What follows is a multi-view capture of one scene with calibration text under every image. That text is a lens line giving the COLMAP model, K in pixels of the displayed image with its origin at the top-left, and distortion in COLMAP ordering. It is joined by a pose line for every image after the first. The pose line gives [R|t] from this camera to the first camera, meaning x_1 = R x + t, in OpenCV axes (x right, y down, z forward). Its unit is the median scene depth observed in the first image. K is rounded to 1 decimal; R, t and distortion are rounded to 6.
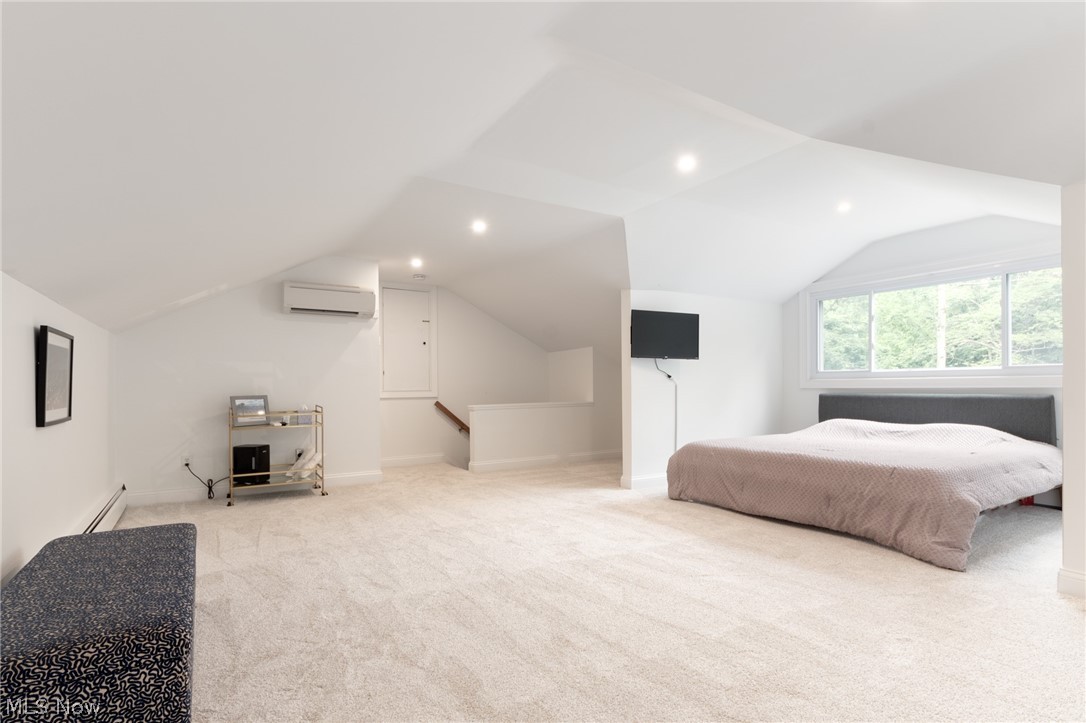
lens RADIAL K [[540.9, 0, 542.5], [0, 540.9, 376.9], [0, 0, 1]] dist [-0.000632, -0.000143]
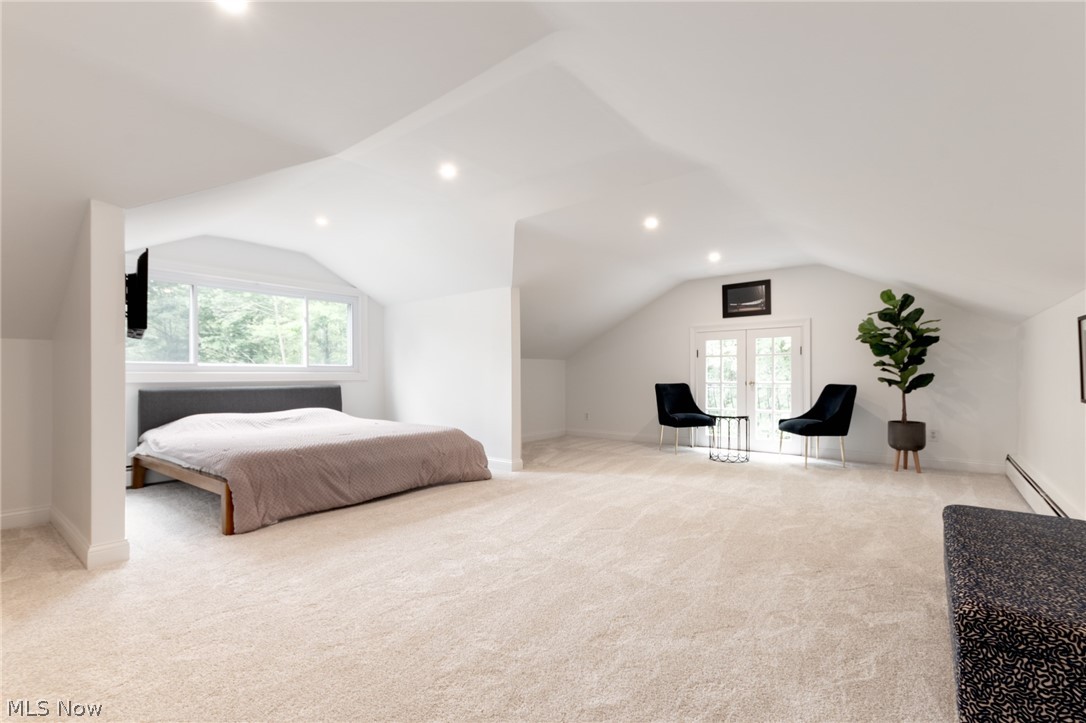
lens RADIAL K [[494.5, 0, 543.0], [0, 494.5, 361.5], [0, 0, 1]] dist [-0.000220, 0.000308]
pose [[-0.348389, 0.036747, 0.936629, -0.621734], [-0.007297, 0.999095, -0.041912, 0.023252], [-0.937321, -0.021437, -0.347806, 1.006303]]
